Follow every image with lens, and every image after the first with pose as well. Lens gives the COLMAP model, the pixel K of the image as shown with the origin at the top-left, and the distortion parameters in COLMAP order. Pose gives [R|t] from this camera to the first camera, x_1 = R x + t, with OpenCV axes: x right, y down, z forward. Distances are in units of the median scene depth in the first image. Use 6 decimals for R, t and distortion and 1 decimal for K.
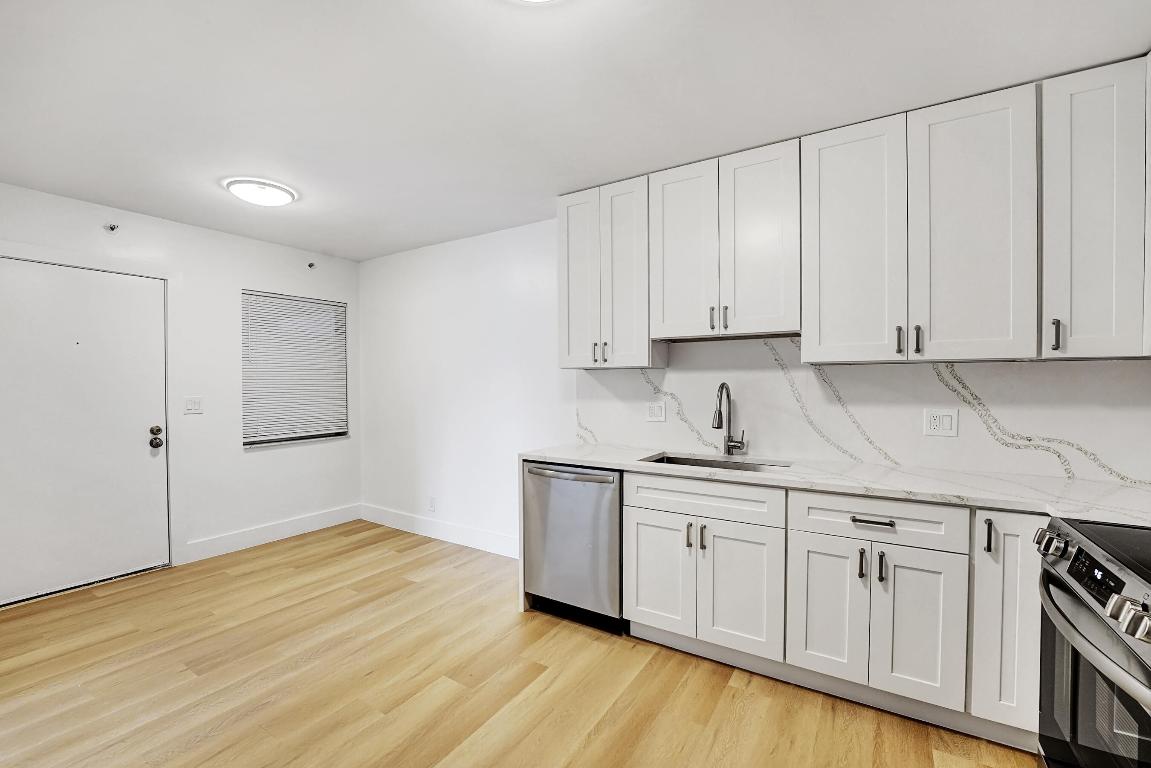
lens RADIAL K [[472.9, 0, 577.1], [0, 472.9, 413.5], [0, 0, 1]] dist [-0.022022, 0.000033]
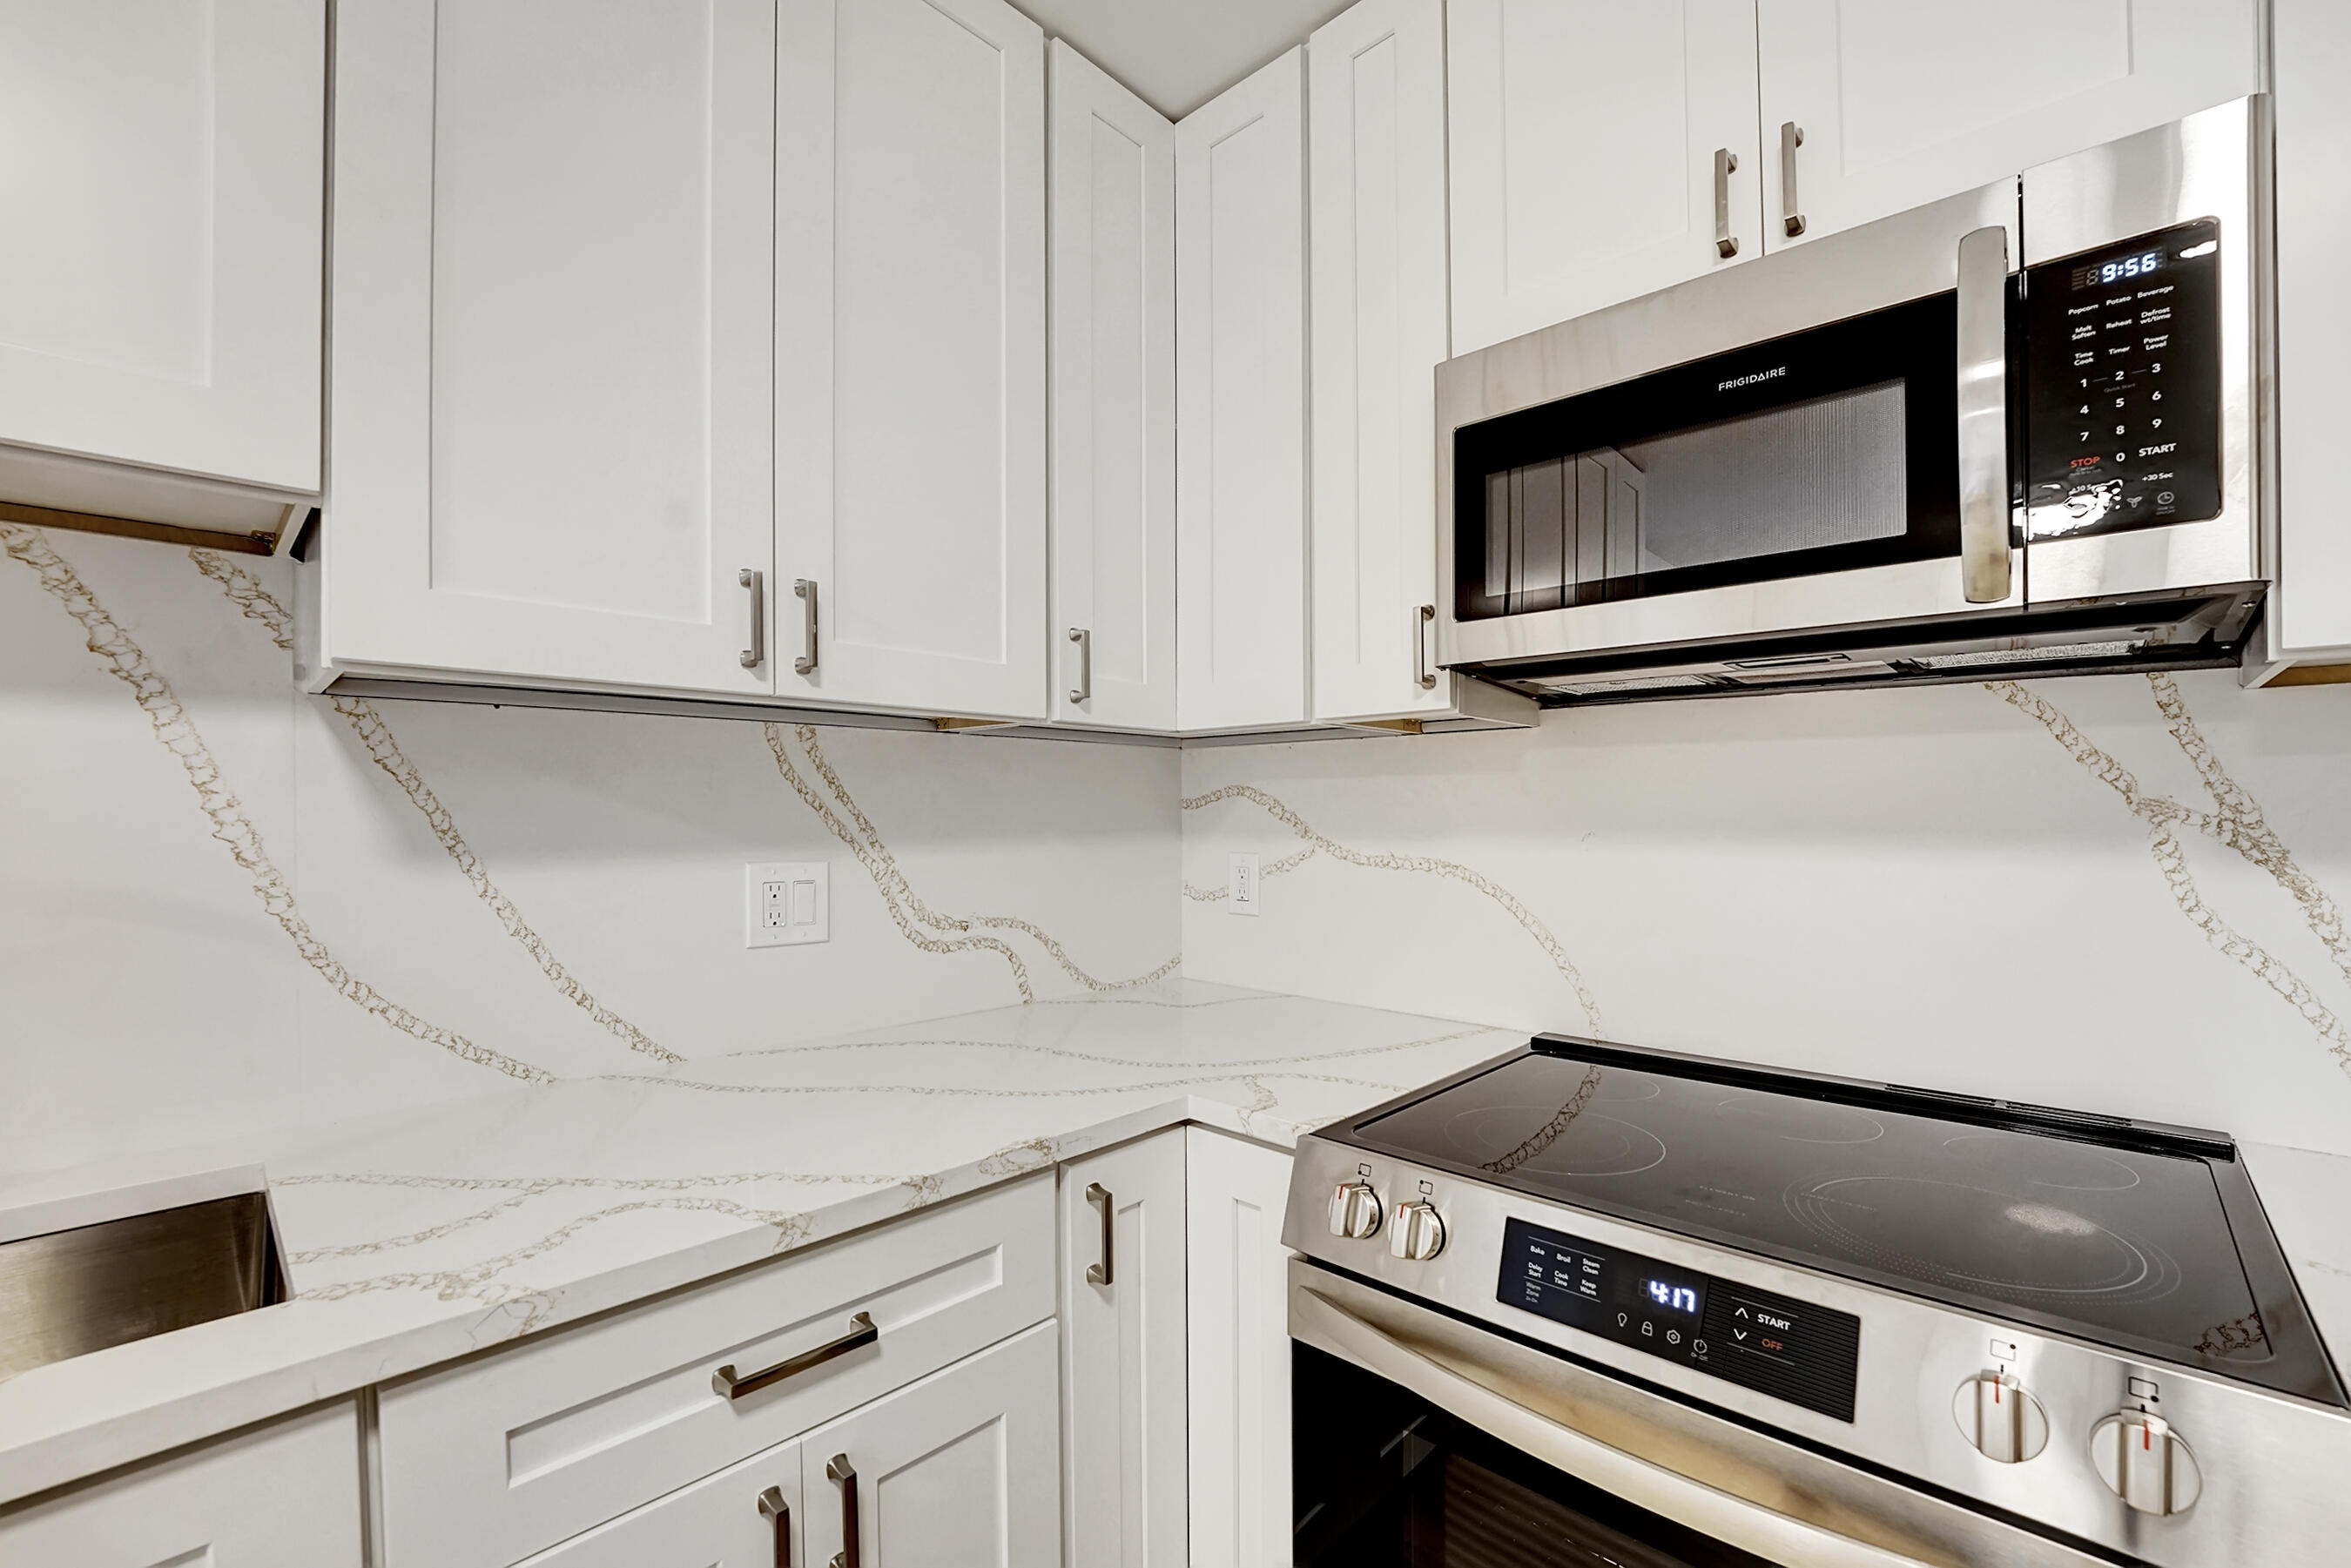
lens RADIAL K [[986.7, 0, 1191.1], [0, 986.7, 819.6], [0, 0, 1]] dist [-0.023309, 0.000121]
pose [[0.200471, -0.007586, 0.979670, 0.167175], [0.061844, 0.998074, -0.004927, -0.020238], [-0.977746, 0.061574, 0.200554, 0.611027]]
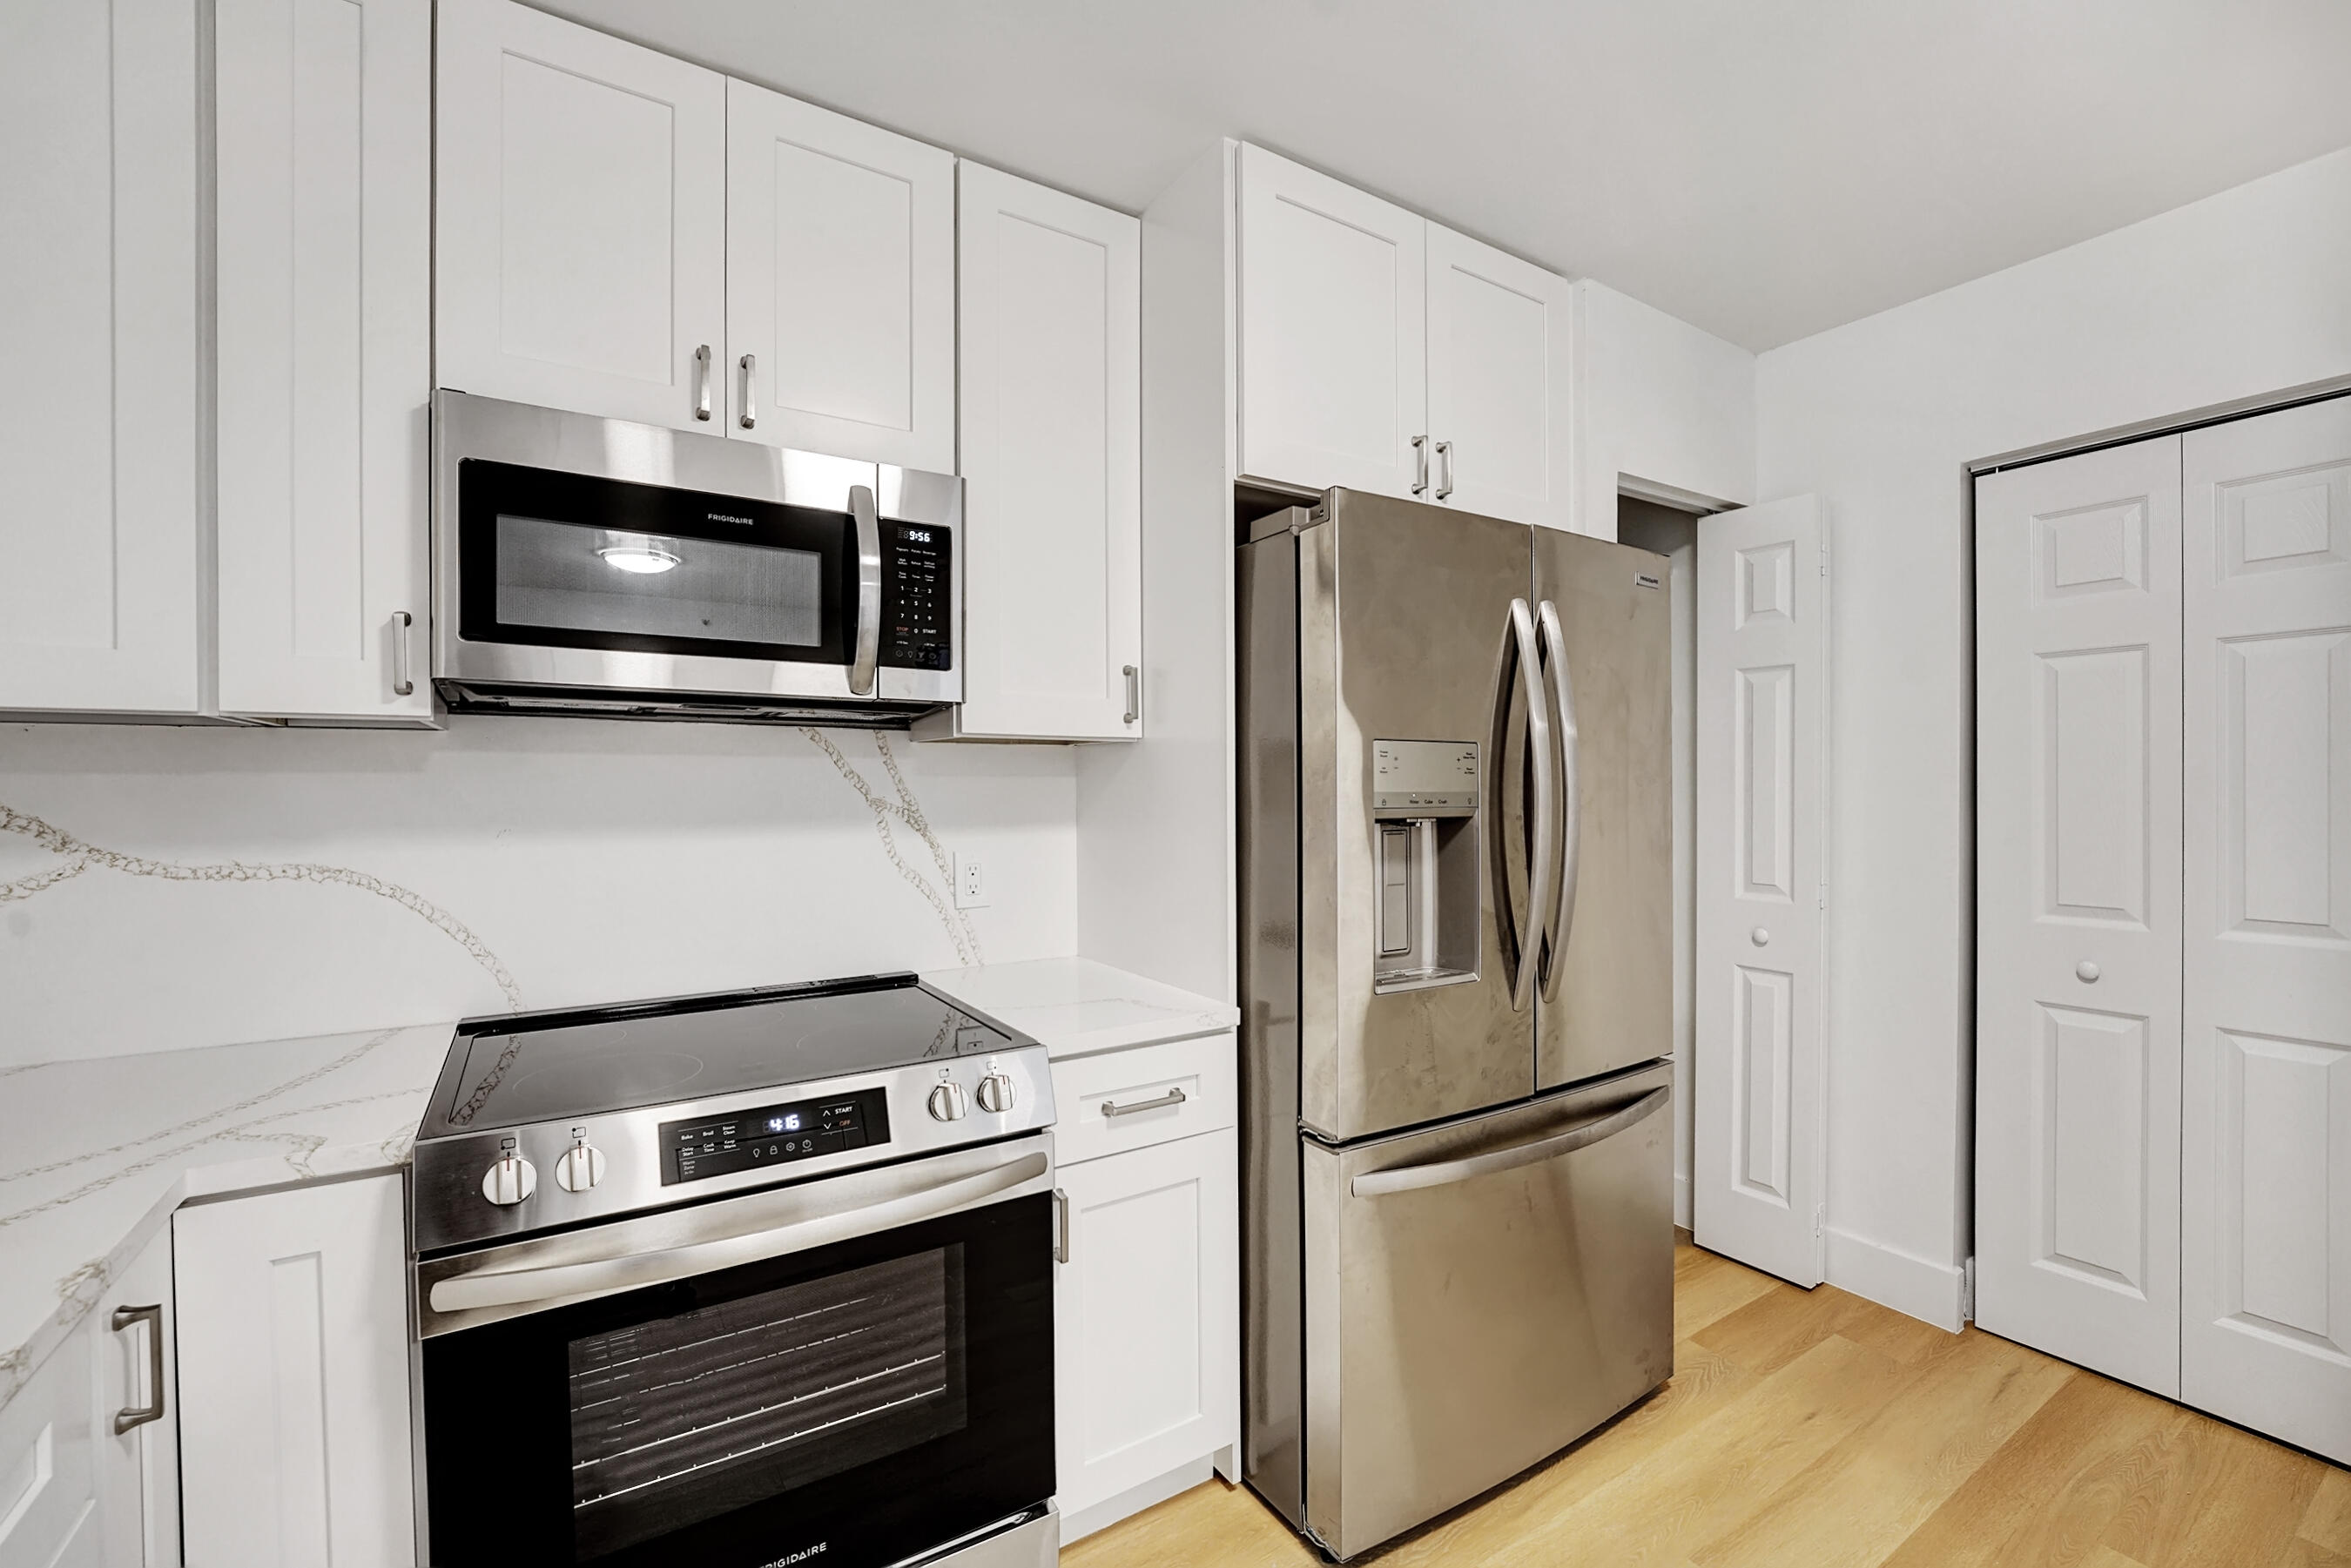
lens RADIAL K [[984.1, 0, 1163.0], [0, 984.1, 794.5], [0, 0, 1]] dist [-0.024527, -0.000115]
pose [[-0.894194, -0.005080, 0.447650, 0.094260], [0.029816, 0.997040, 0.070873, -0.065358], [-0.446685, 0.076721, -0.891396, 0.940796]]
